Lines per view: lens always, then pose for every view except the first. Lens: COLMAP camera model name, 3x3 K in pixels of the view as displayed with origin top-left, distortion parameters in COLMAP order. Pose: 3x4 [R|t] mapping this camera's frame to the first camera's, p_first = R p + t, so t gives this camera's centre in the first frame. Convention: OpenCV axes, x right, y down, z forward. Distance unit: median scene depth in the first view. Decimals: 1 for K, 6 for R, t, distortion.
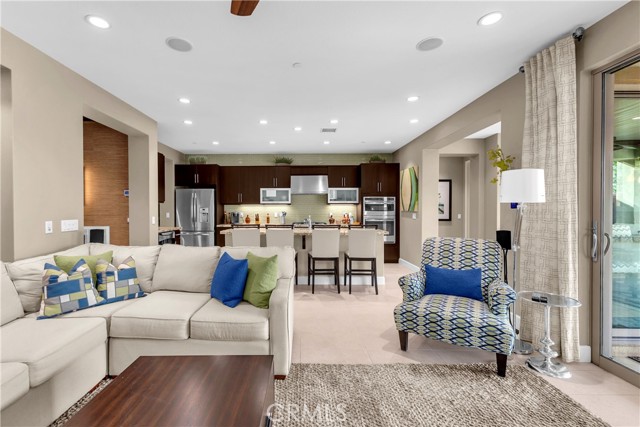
lens RADIAL K [[284.2, 0, 297.6], [0, 284.2, 214.9], [0, 0, 1]] dist [0.007893, -0.000072]
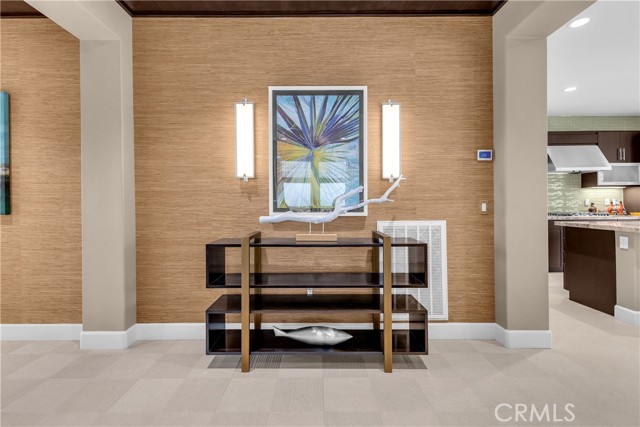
lens RADIAL K [[279.8, 0, 319.5], [0, 279.8, 204.7], [0, 0, 1]] dist [0.003022, 0.000089]
pose [[0.999830, -0.004965, 0.017765, -0.627951], [0.005158, 0.999928, -0.010835, 0.011359], [-0.017710, 0.010925, 0.999783, 0.351553]]
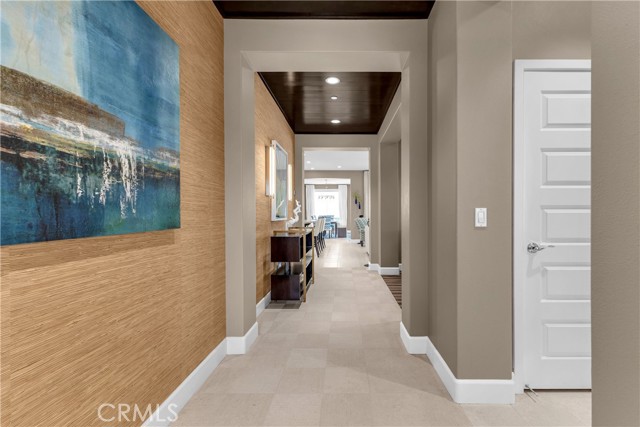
lens RADIAL K [[283.6, 0, 321.8], [0, 283.6, 208.6], [0, 0, 1]] dist [0.013043, -0.000841]
pose [[0.053754, 0.012841, 0.998472, -1.253423], [0.013224, 0.999820, -0.013571, 0.006055], [-0.998467, 0.013933, 0.053575, 0.578317]]
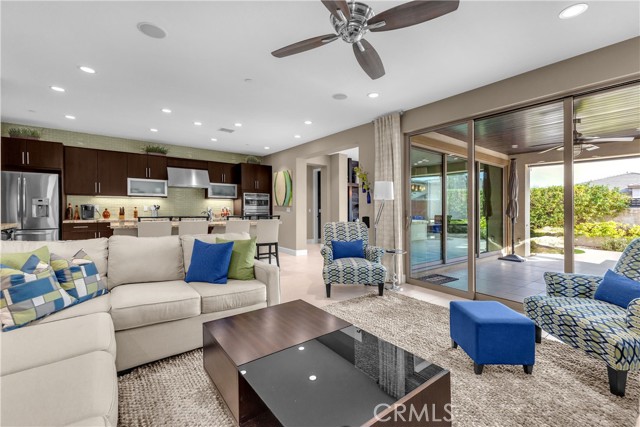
lens RADIAL K [[276.3, 0, 321.2], [0, 276.3, 209.3], [0, 0, 1]] dist [0.005430, 0.000103]
pose [[0.784120, 0.005306, 0.620586, -0.206911], [-0.000598, 0.999969, -0.007794, 0.010400], [-0.620609, 0.005741, 0.784099, -0.042138]]
